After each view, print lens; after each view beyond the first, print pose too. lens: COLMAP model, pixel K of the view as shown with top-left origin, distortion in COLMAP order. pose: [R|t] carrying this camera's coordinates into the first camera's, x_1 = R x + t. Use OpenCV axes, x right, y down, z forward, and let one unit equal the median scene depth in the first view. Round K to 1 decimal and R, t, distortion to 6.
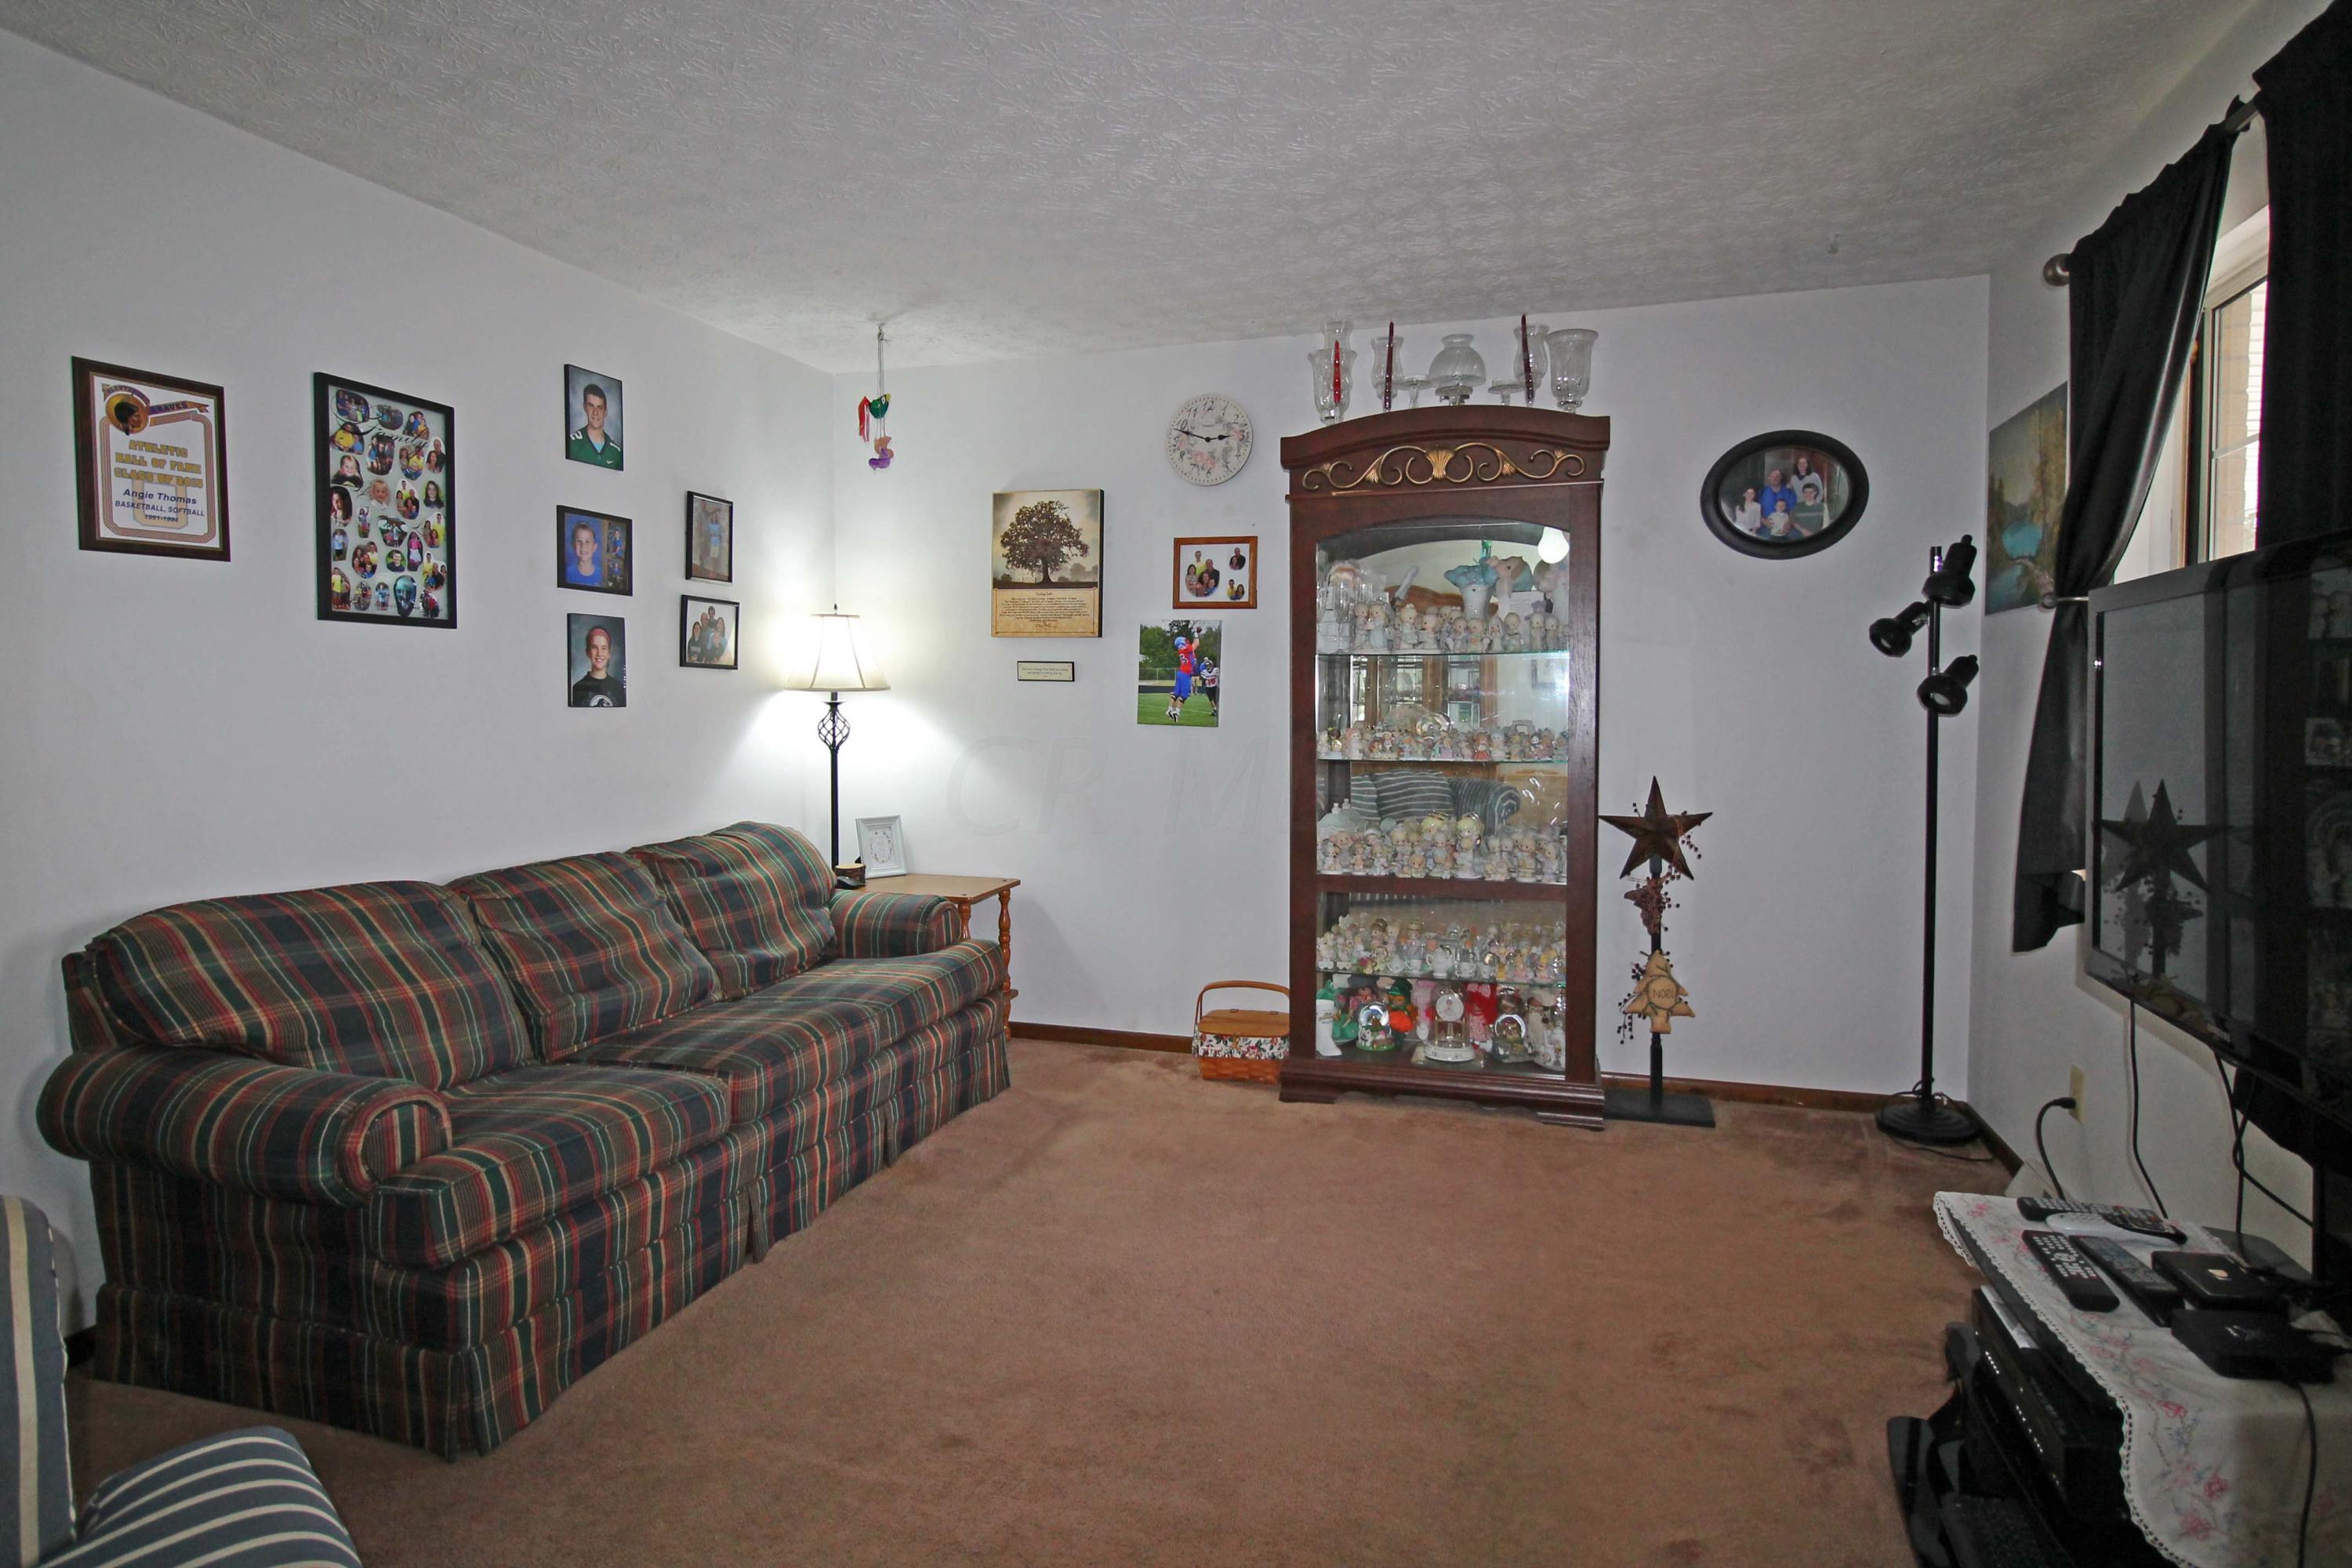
lens RADIAL K [[1287.8, 0, 1202.0], [0, 1287.8, 749.8], [0, 0, 1]] dist [0.005272, -0.010758]
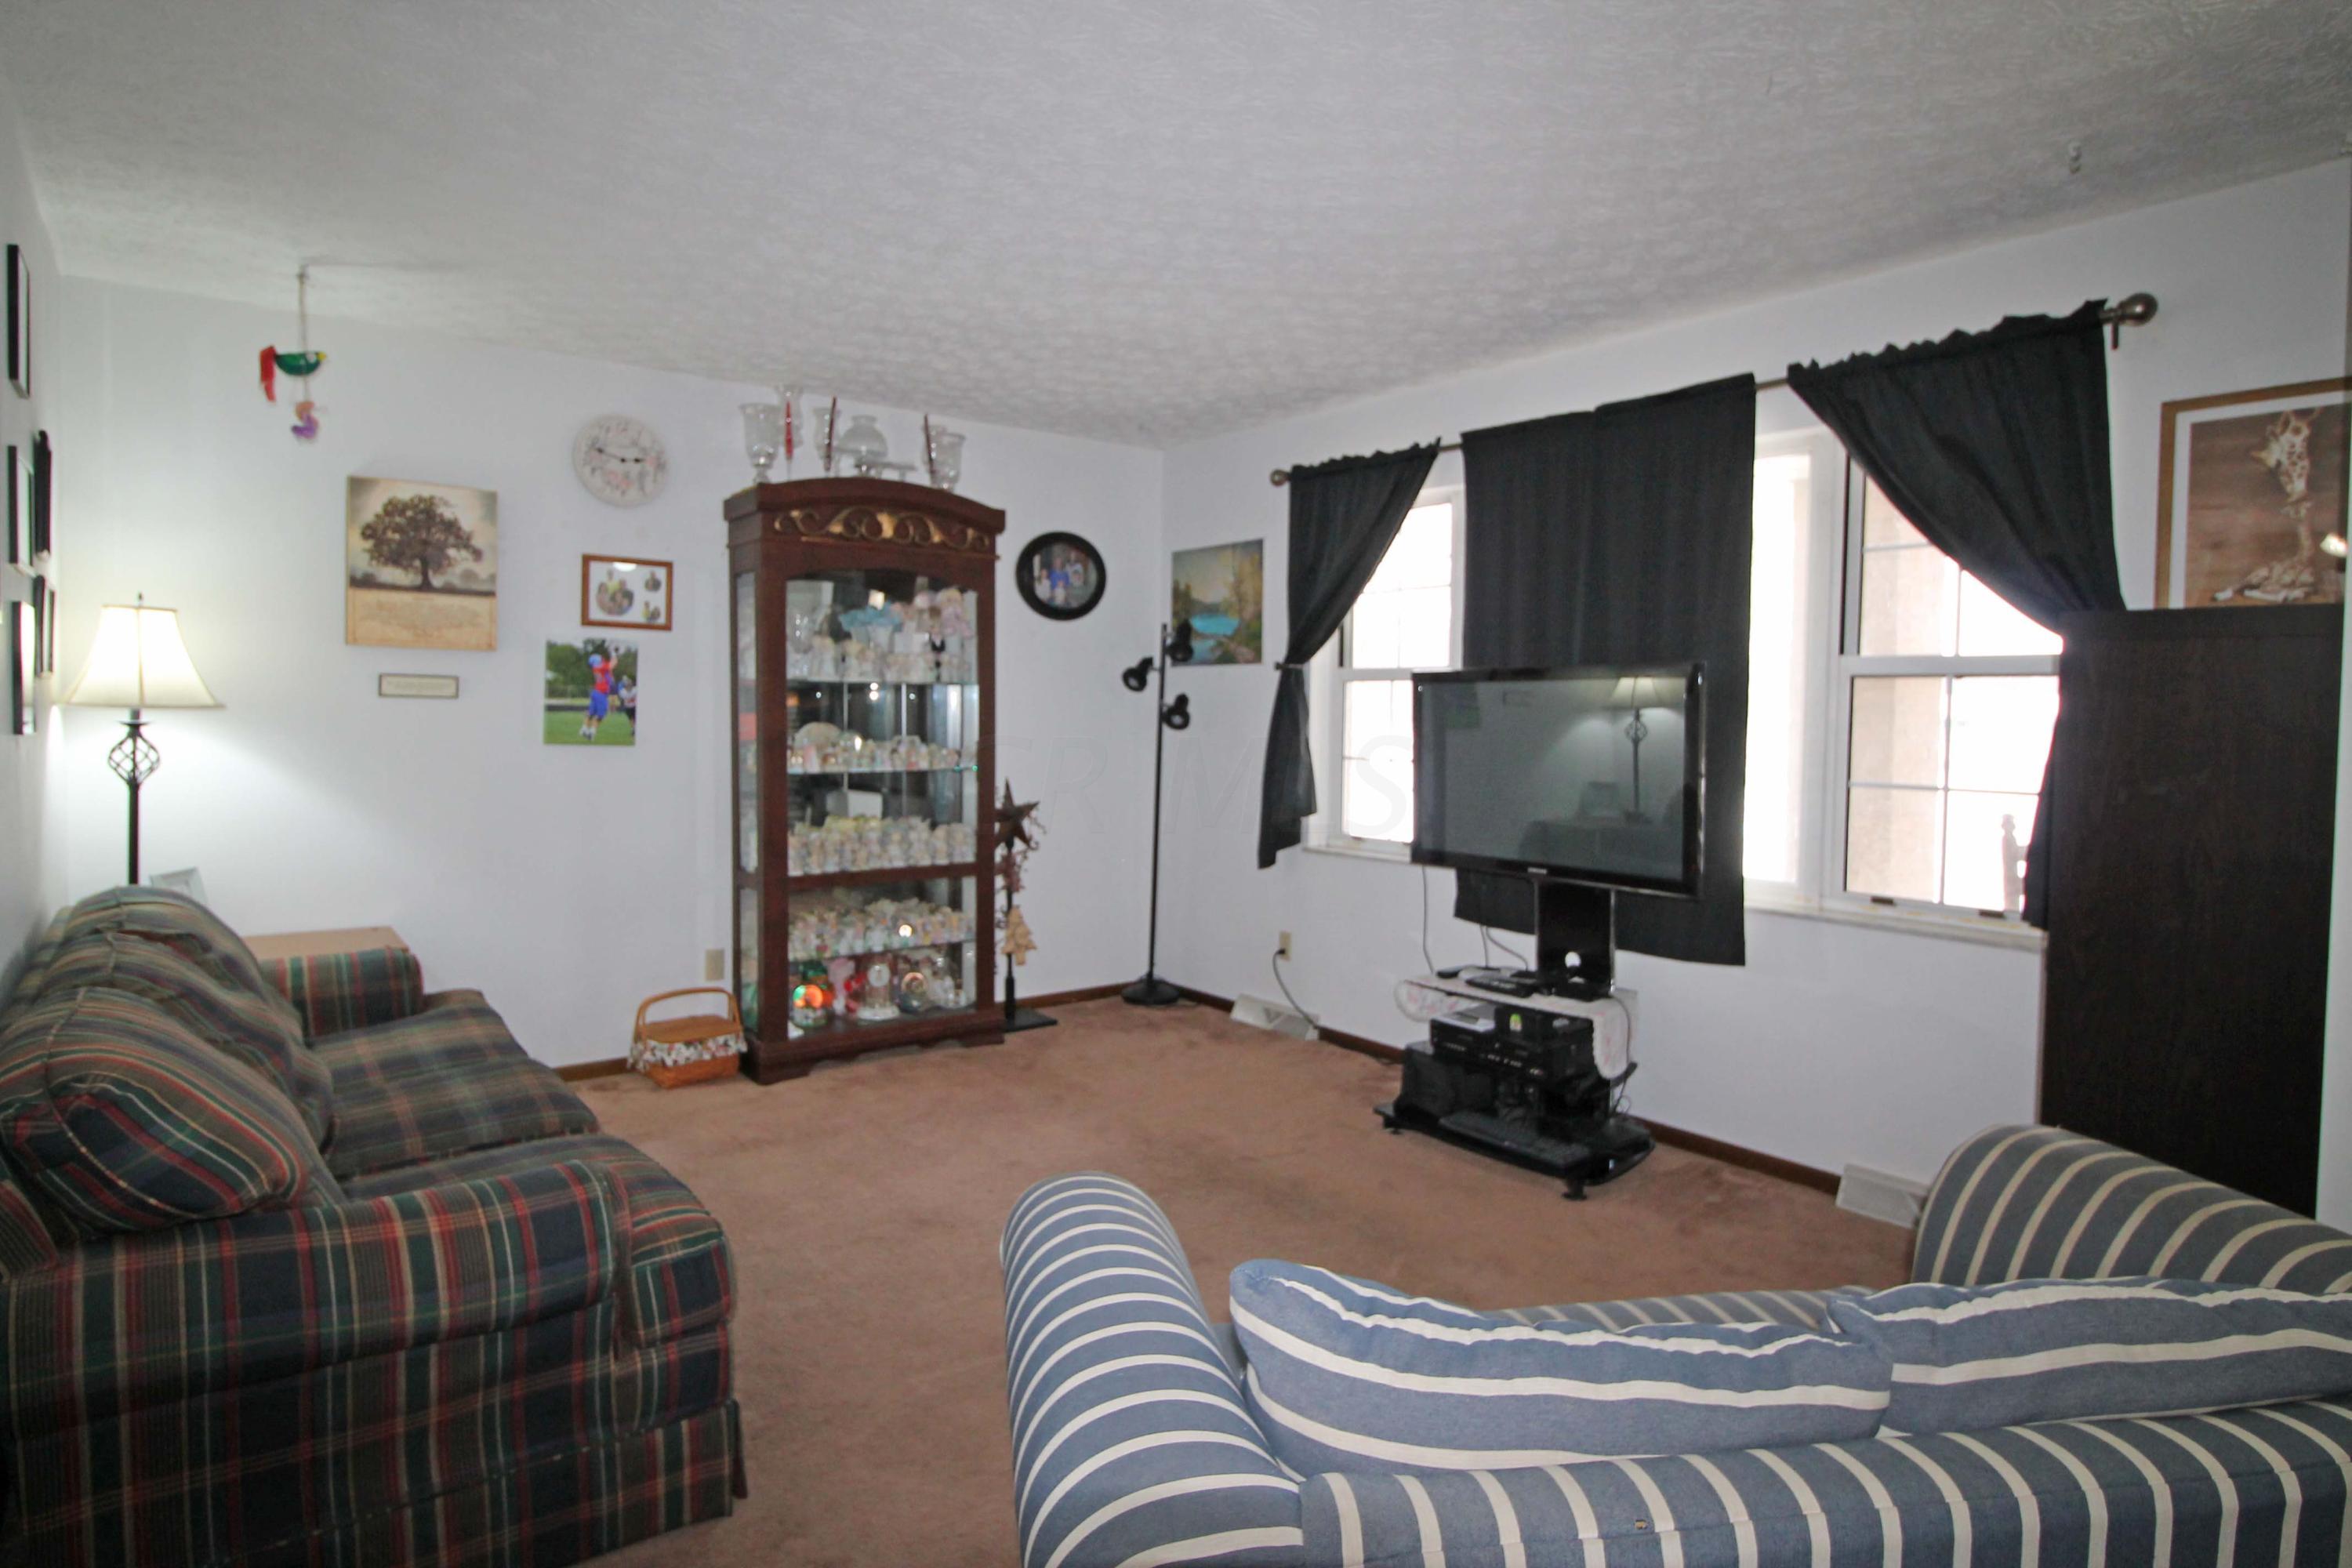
lens RADIAL K [[1287.8, 0, 1160.1], [0, 1287.8, 762.1], [0, 0, 1]] dist [0.005272, -0.010758]
pose [[0.578578, -0.029360, 0.815098, -0.579910], [0.021570, 0.999553, 0.020693, -0.017251], [-0.815341, 0.005609, 0.578953, 0.078091]]
